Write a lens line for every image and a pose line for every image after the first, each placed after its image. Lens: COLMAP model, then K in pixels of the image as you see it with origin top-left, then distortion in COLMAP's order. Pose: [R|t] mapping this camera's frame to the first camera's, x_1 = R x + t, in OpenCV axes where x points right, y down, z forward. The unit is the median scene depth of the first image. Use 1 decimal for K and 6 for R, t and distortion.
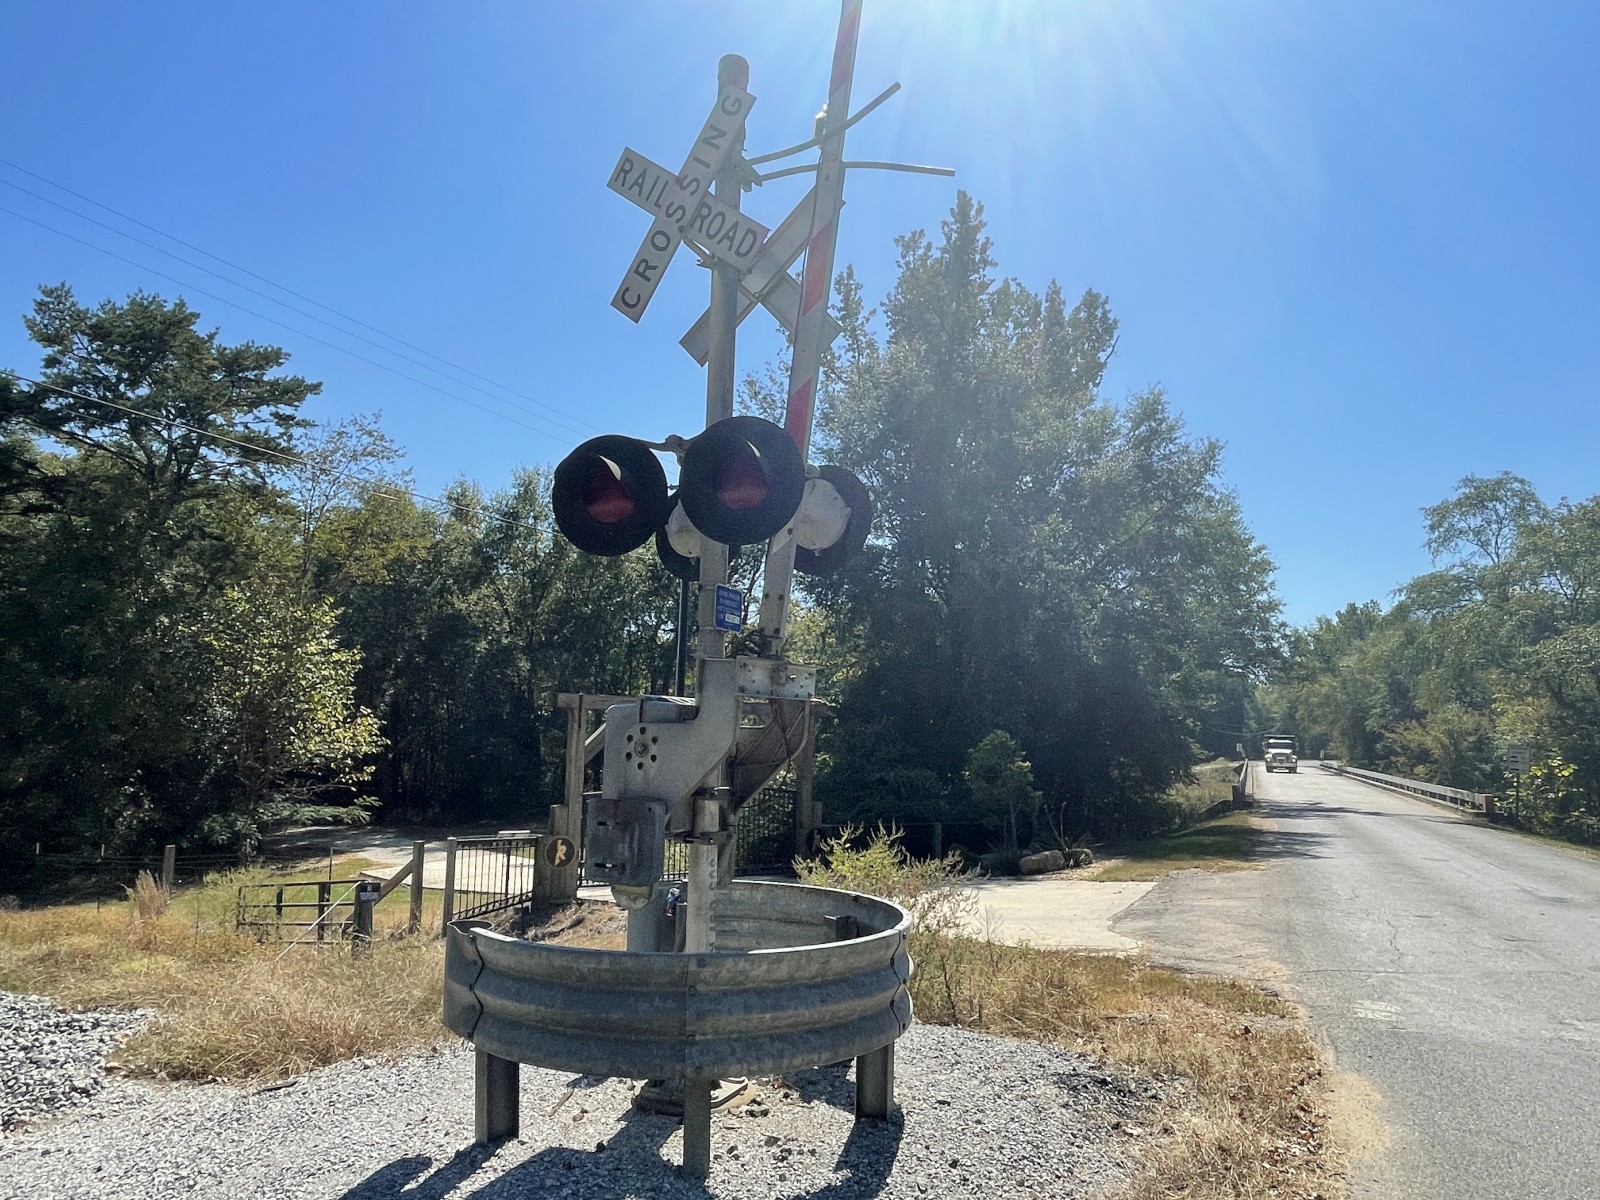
lens RADIAL K [[1006.9, 0, 801.9], [0, 1006.9, 592.1], [0, 0, 1]] dist [-0.010195, -0.003088]
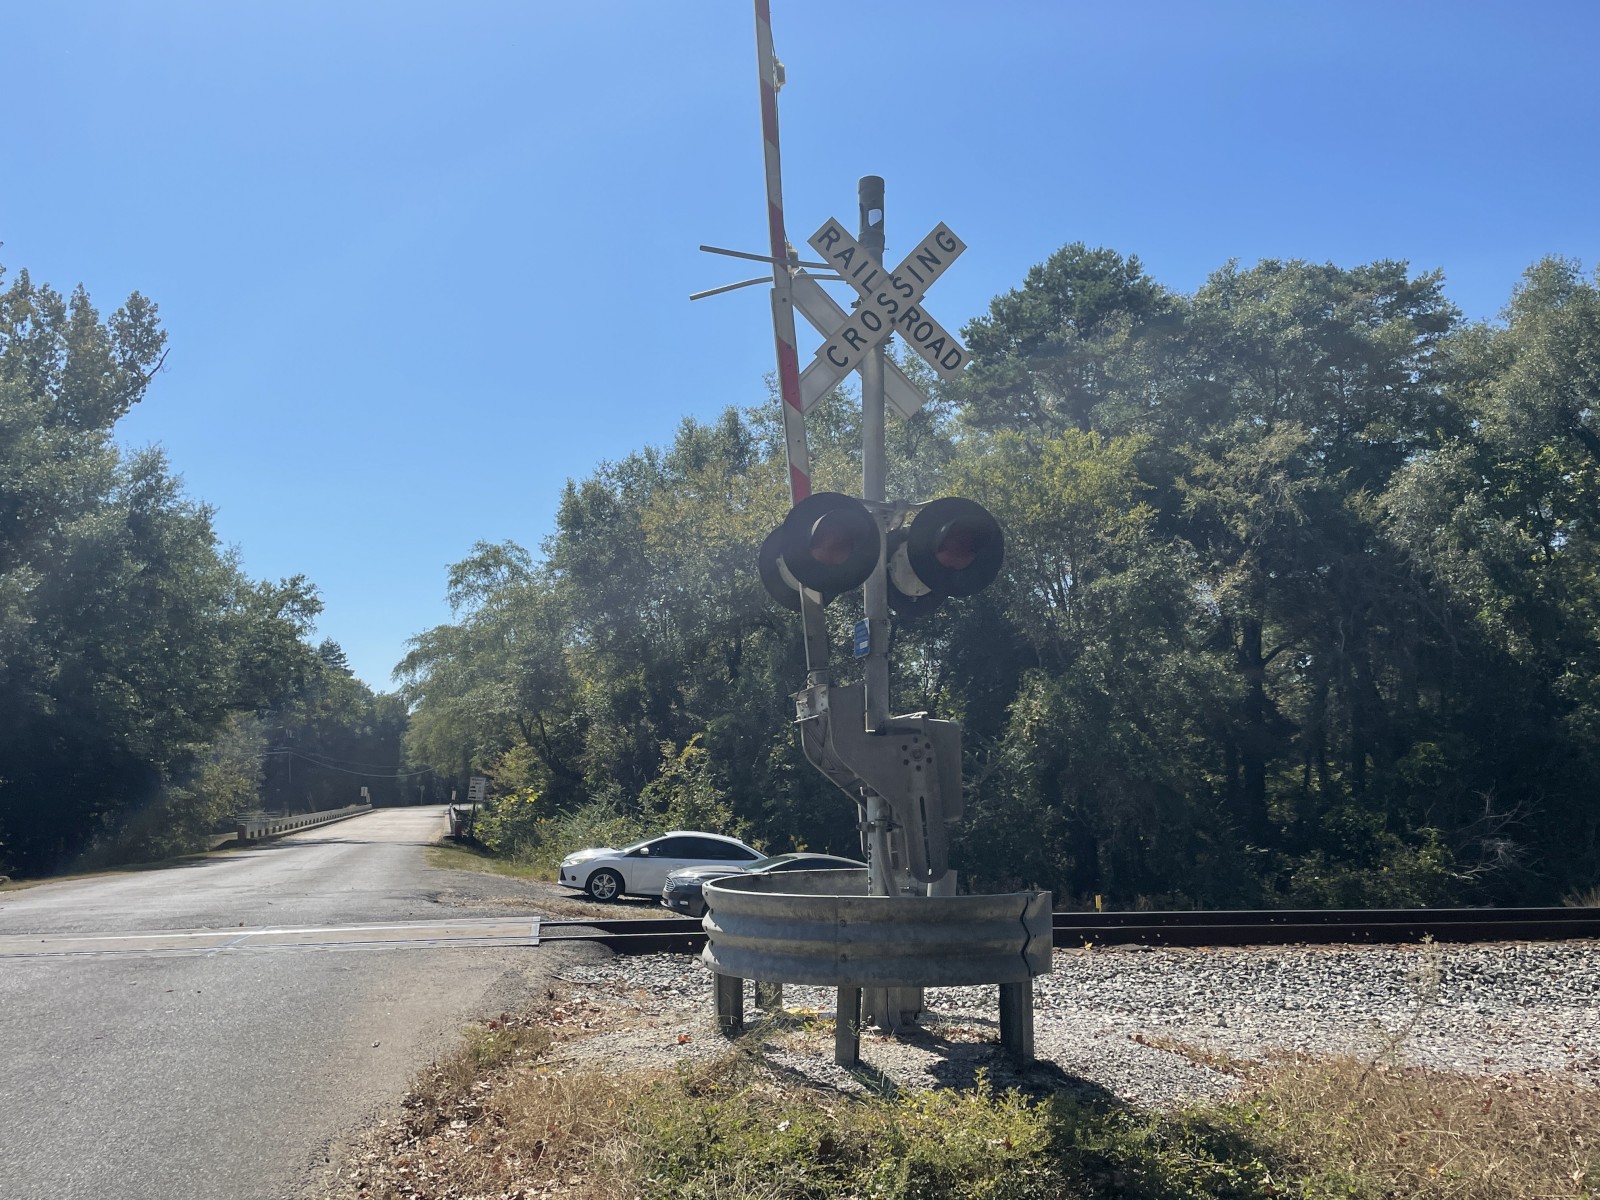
lens RADIAL K [[1372.5, 0, 800.0], [0, 1372.5, 600.0], [0, 0, 1]] dist [0.137878, -0.204838]
pose [[0.791399, 0.051727, 0.609108, 0.002251], [-0.058623, 0.998243, -0.008606, -0.055692], [-0.608483, -0.028897, 0.793041, -0.450872]]
